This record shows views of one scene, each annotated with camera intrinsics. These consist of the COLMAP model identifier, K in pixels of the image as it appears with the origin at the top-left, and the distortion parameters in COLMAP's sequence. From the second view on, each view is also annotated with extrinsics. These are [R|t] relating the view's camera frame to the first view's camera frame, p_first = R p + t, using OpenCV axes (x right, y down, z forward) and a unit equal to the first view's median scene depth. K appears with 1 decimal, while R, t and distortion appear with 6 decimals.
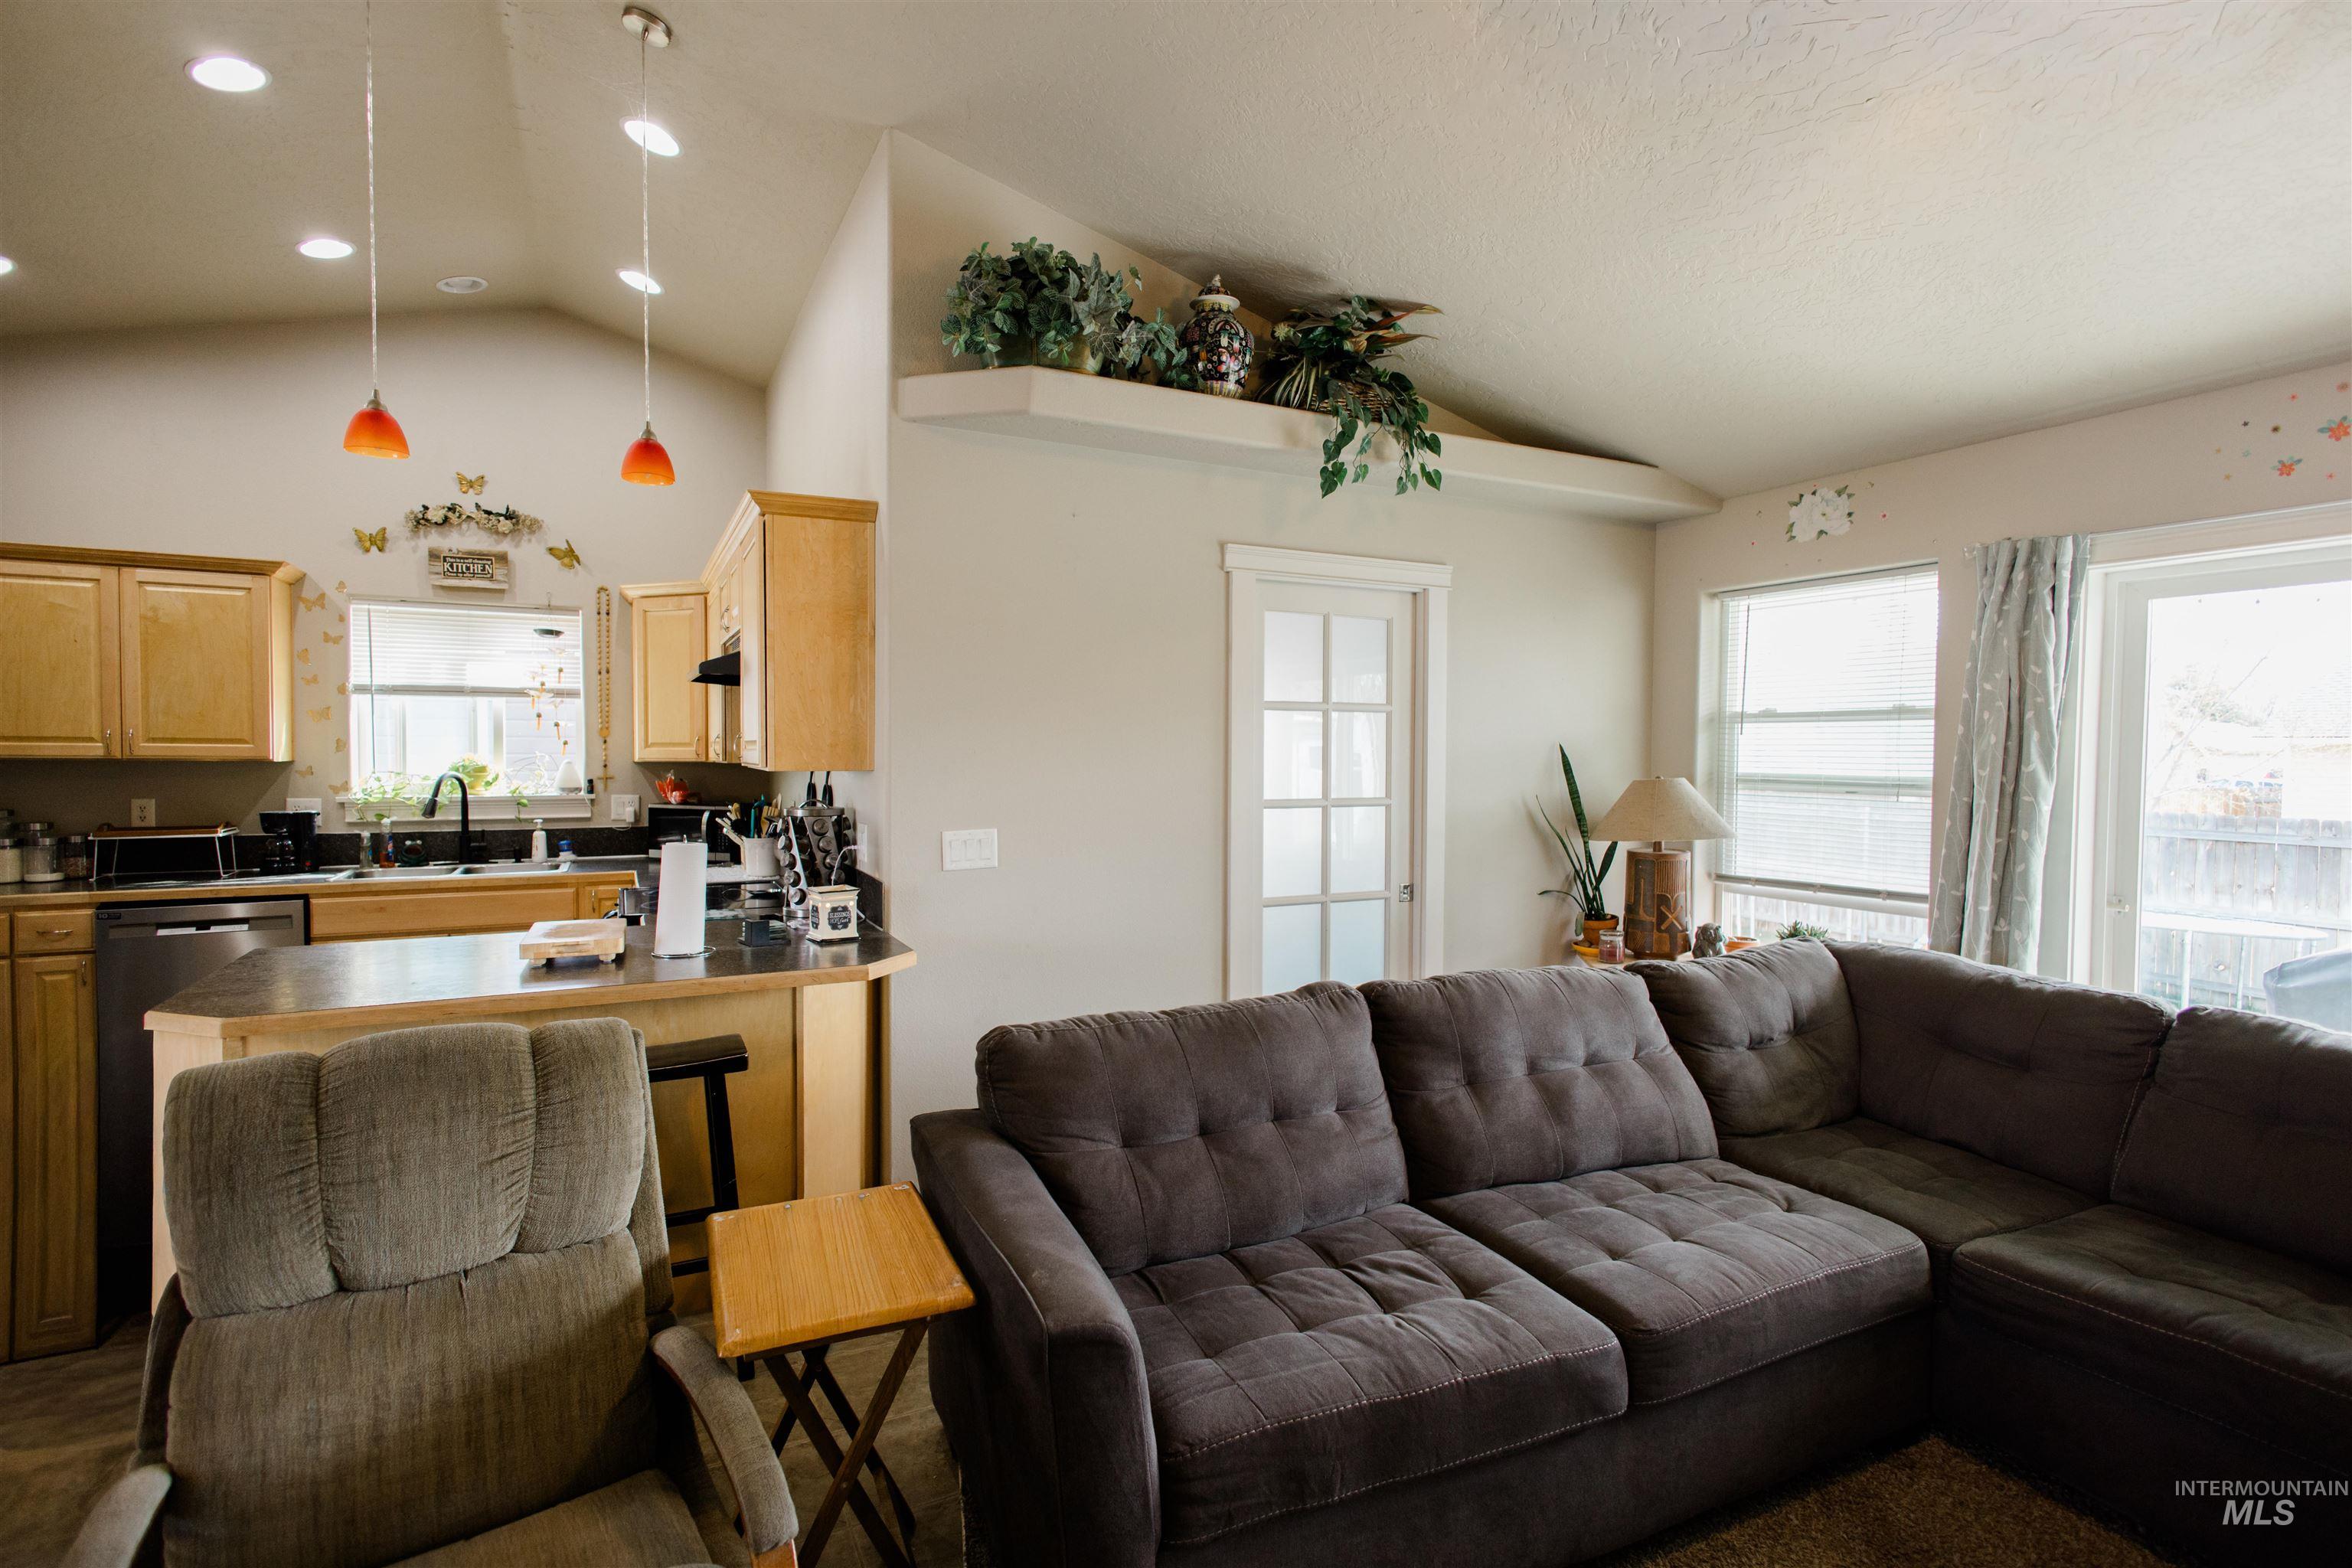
lens RADIAL K [[1094.6, 0, 1171.0], [0, 1094.6, 786.9], [0, 0, 1]] dist [0.009075, -0.005403]
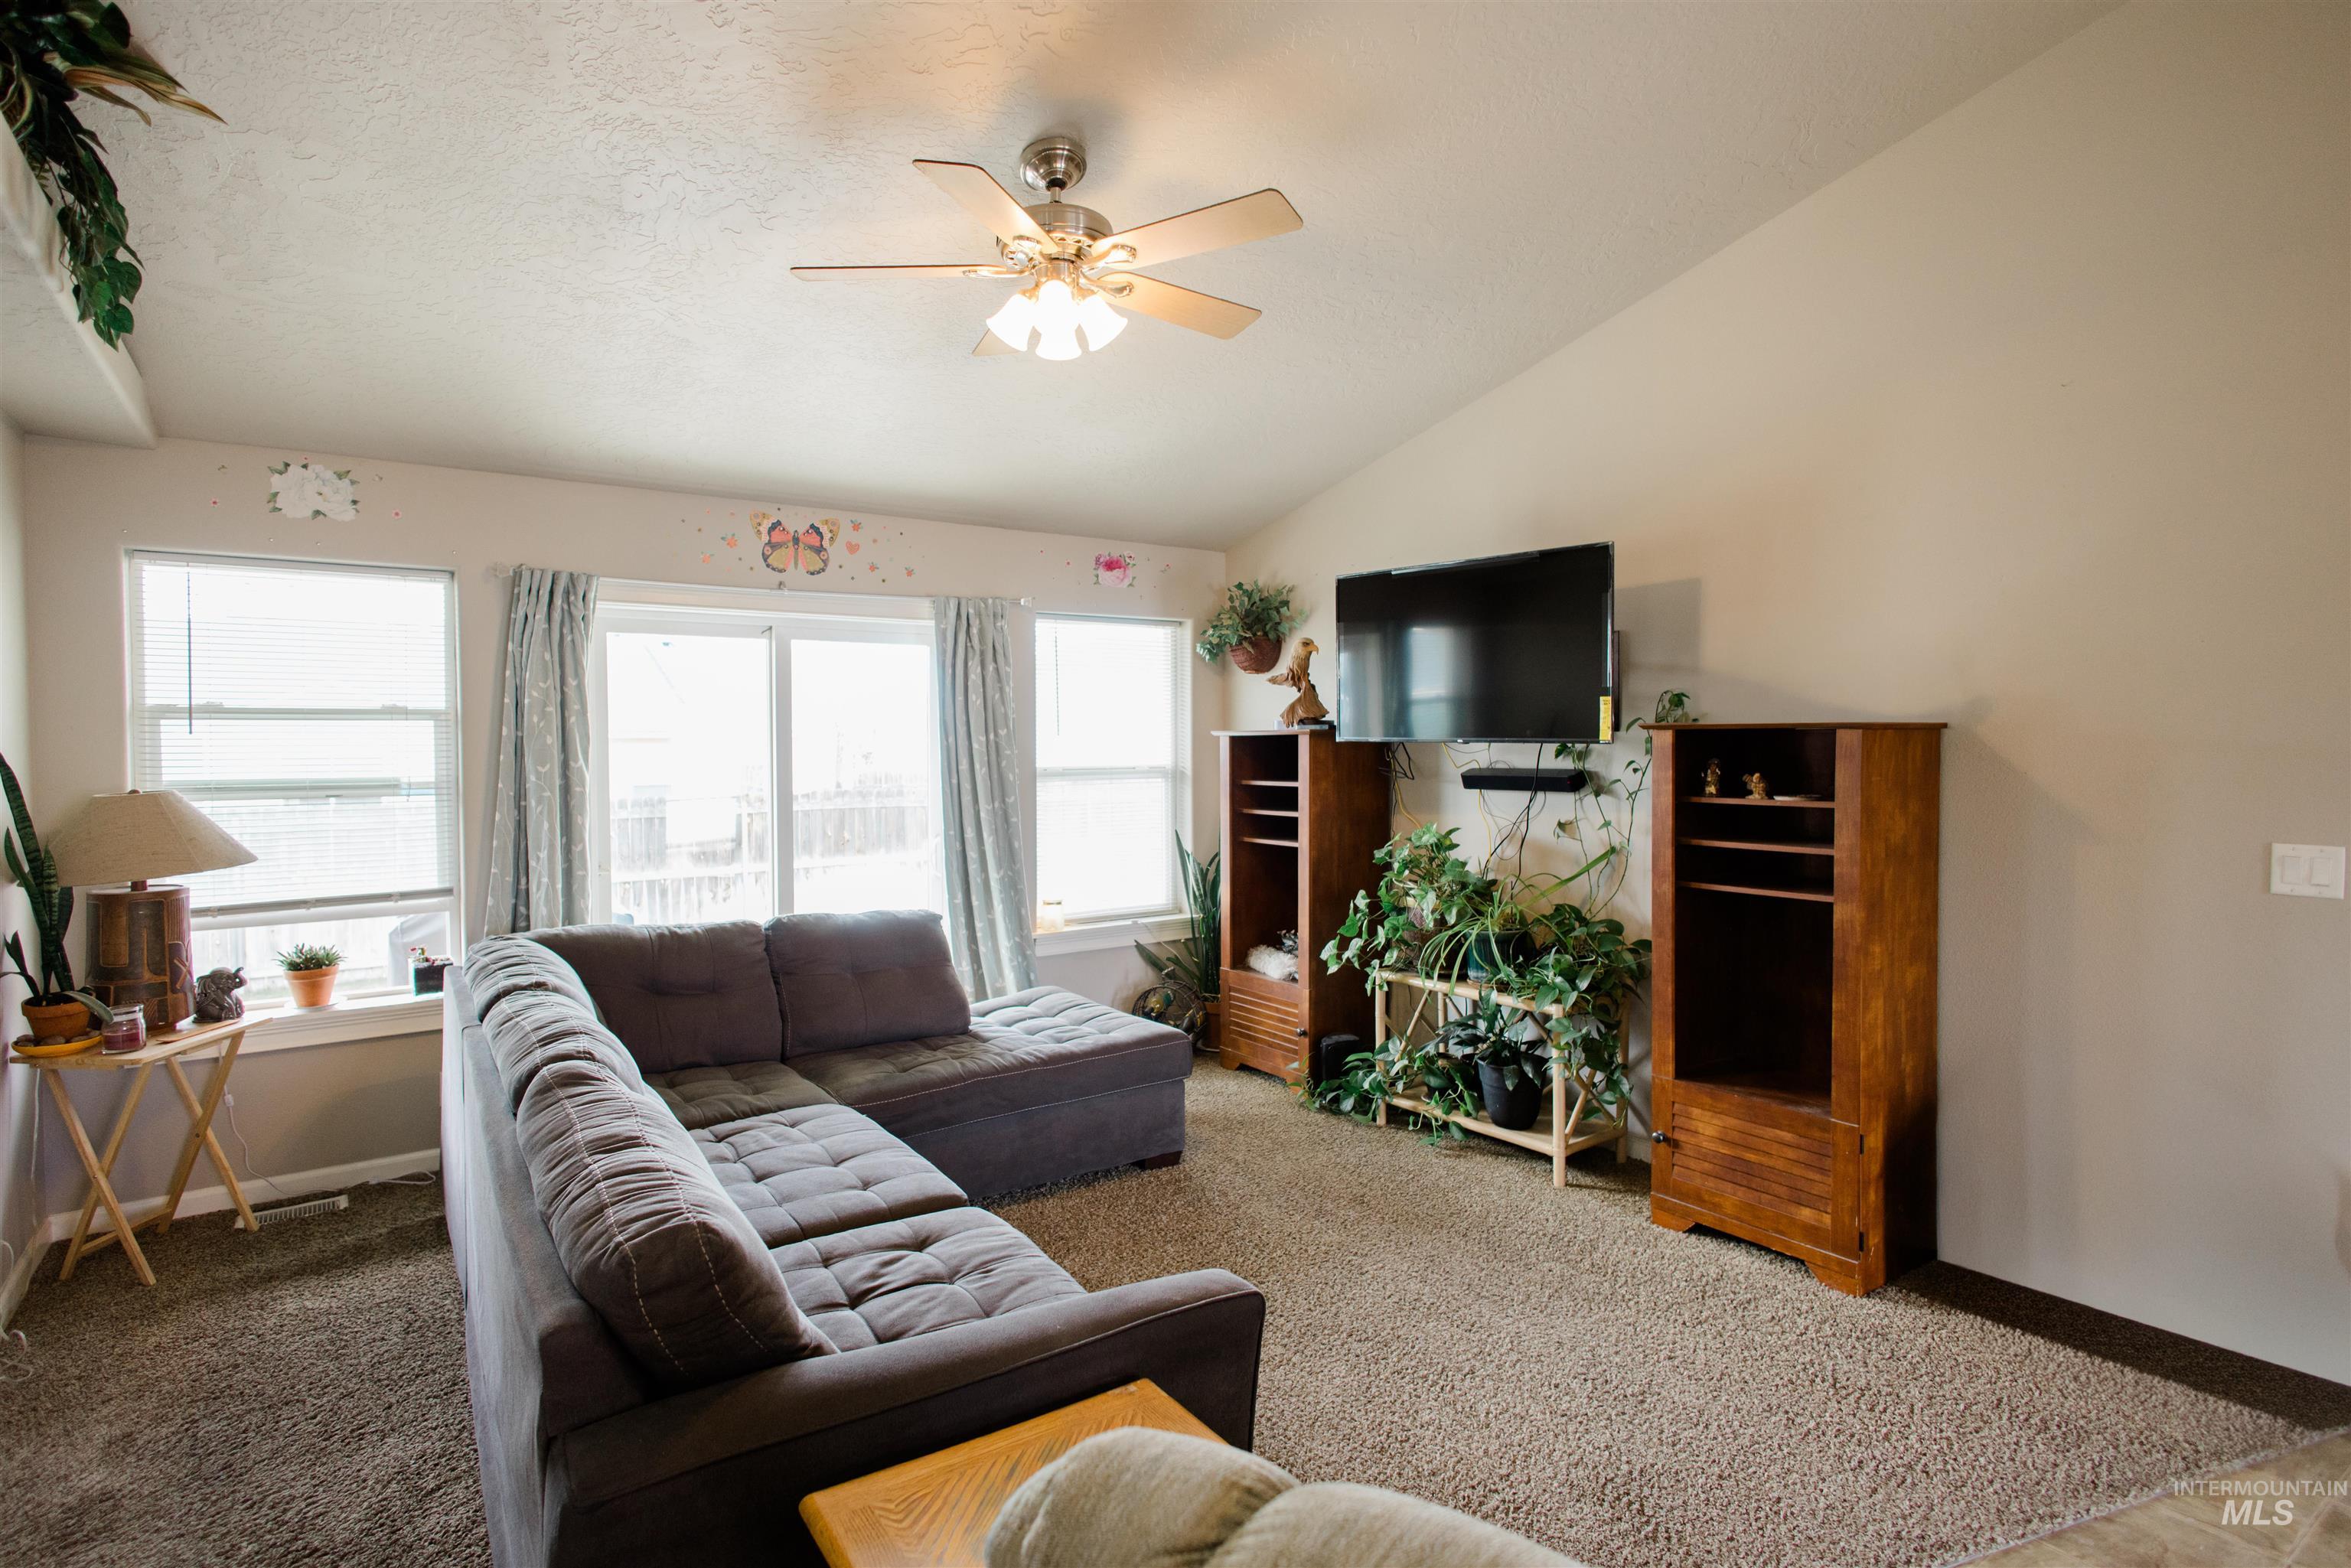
lens RADIAL K [[1171.2, 0, 1124.5], [0, 1171.2, 769.5], [0, 0, 1]] dist [0.005827, -0.001876]
pose [[-0.124314, -0.030263, 0.991781, -0.463533], [0.039022, 0.998612, 0.035363, -0.027403], [-0.991475, 0.043098, -0.122961, 0.465283]]
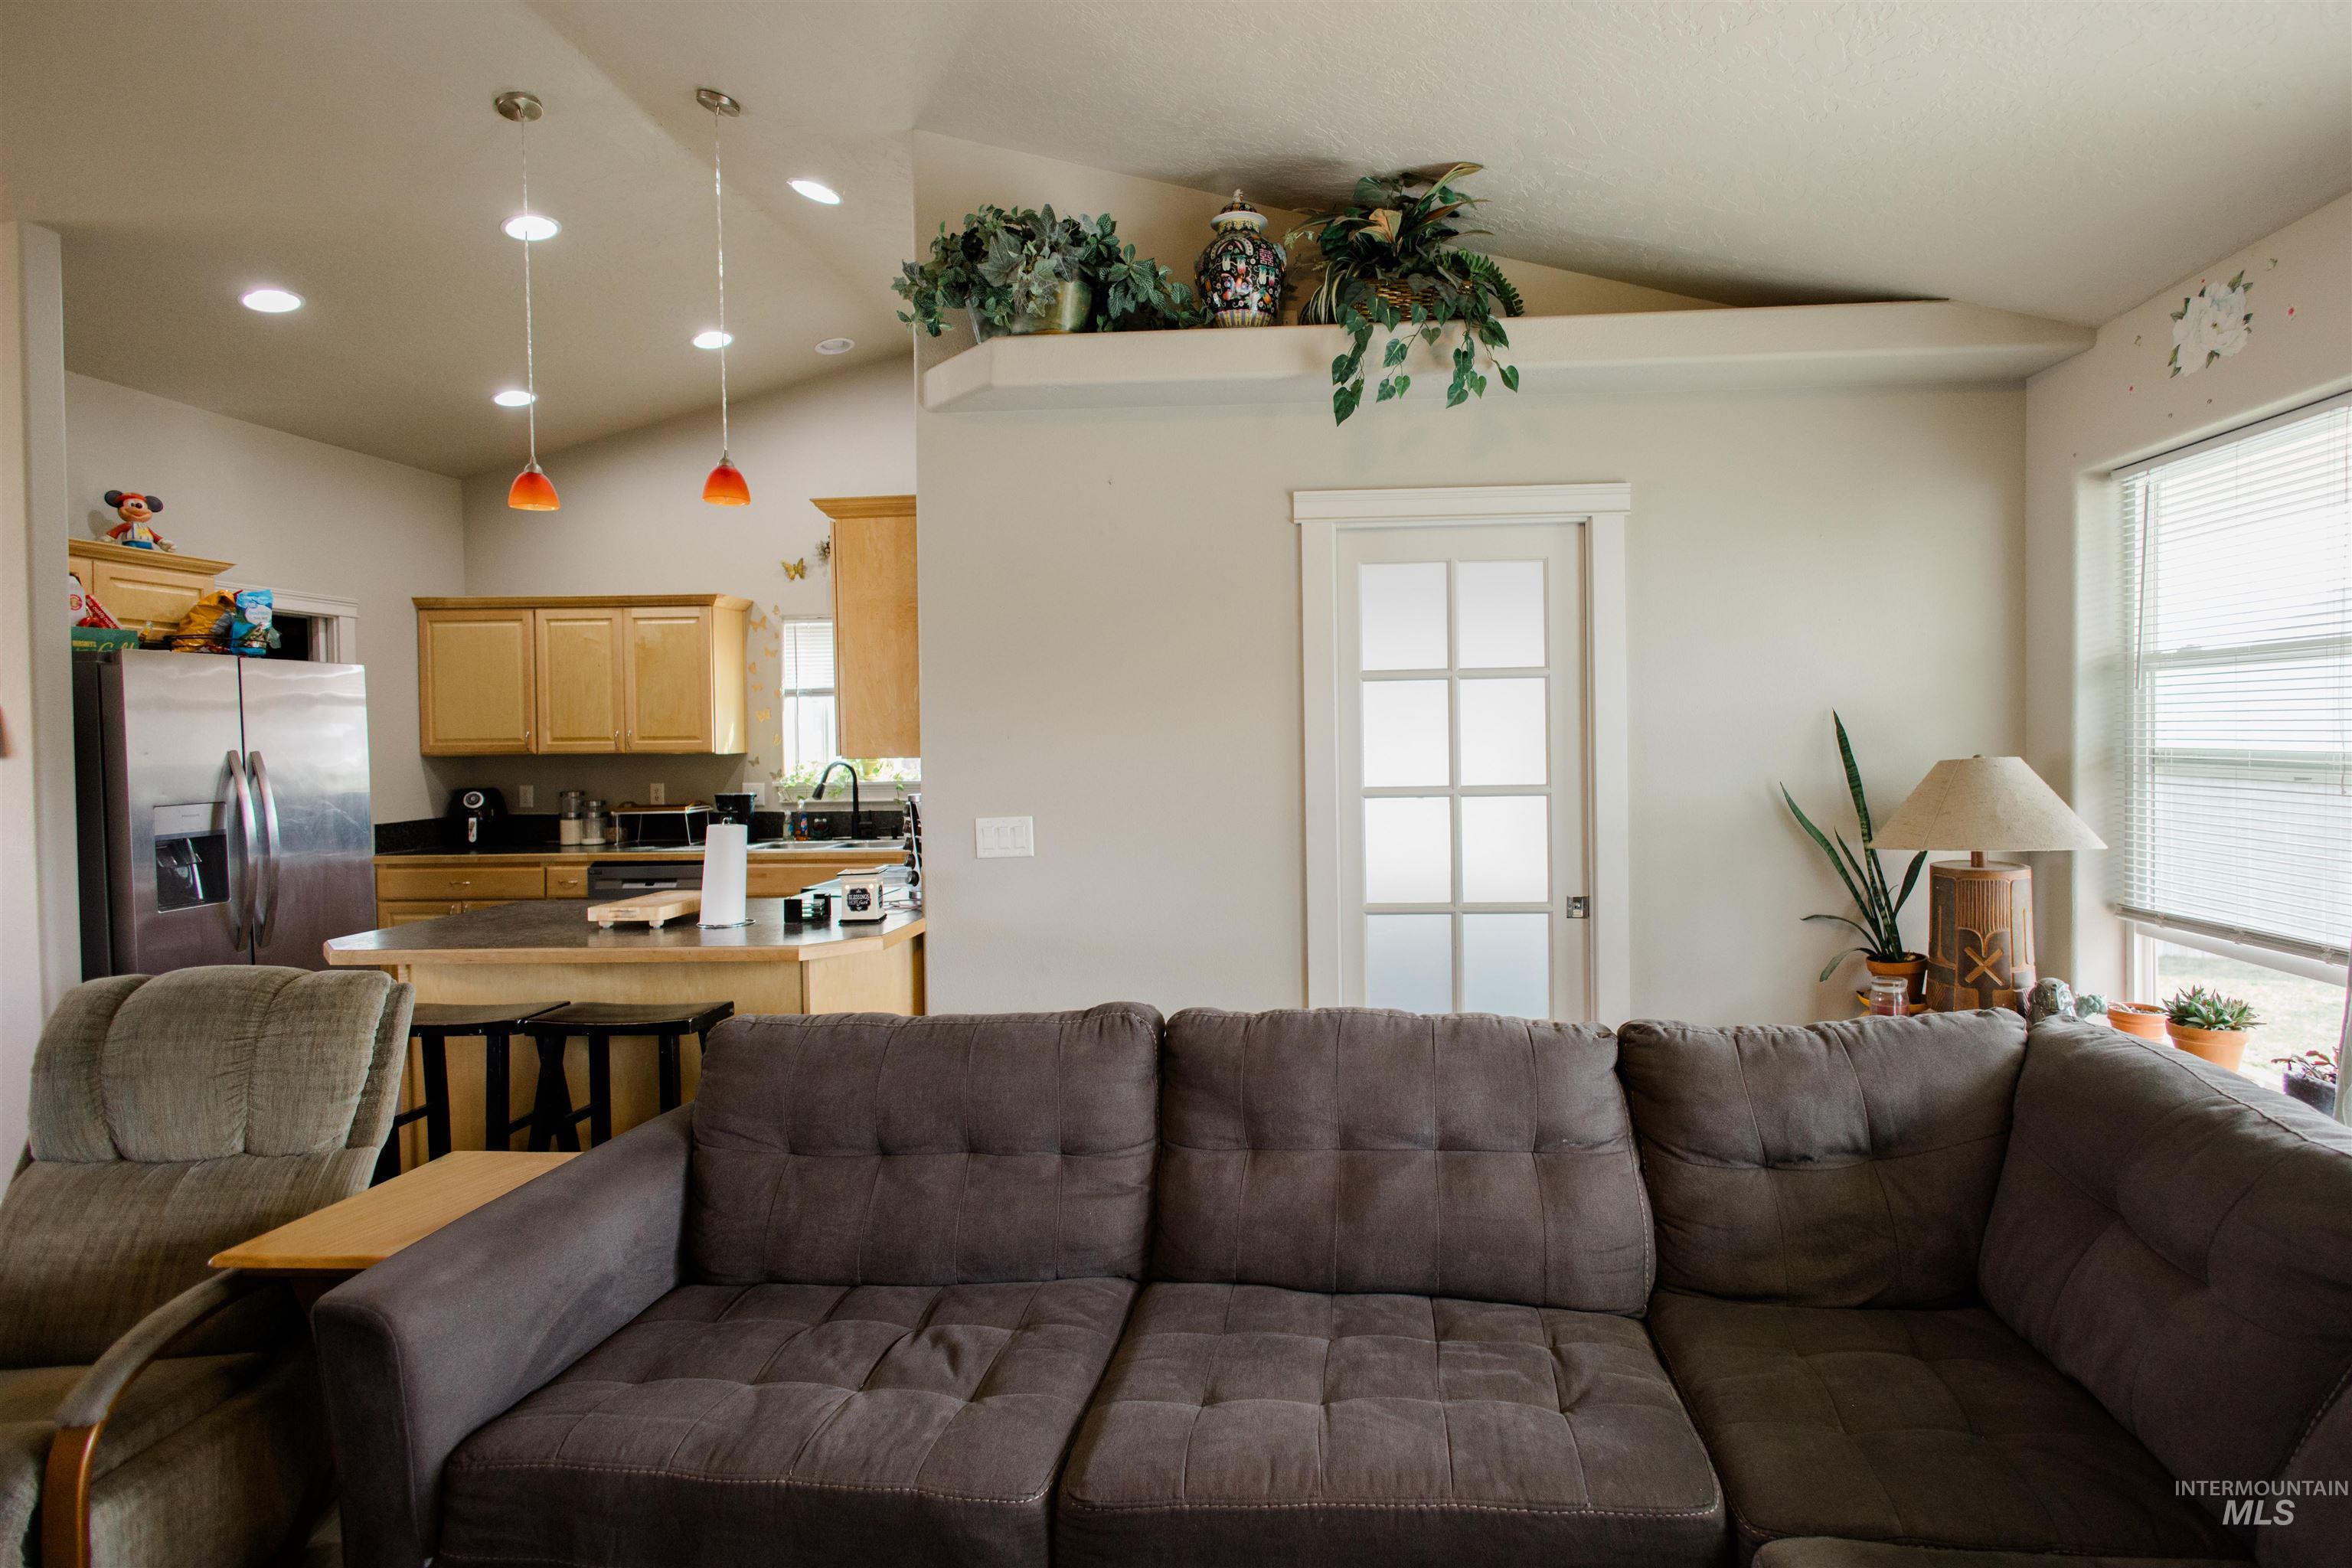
lens RADIAL K [[1171.7, 0, 1302.4], [0, 1171.7, 758.7], [0, 0, 1]] dist [0.005827, -0.001876]
pose [[0.871965, -0.008266, -0.489498, 0.469578], [0.003666, 0.999940, -0.010354, -0.001312], [0.489554, 0.007234, 0.871943, 0.180860]]
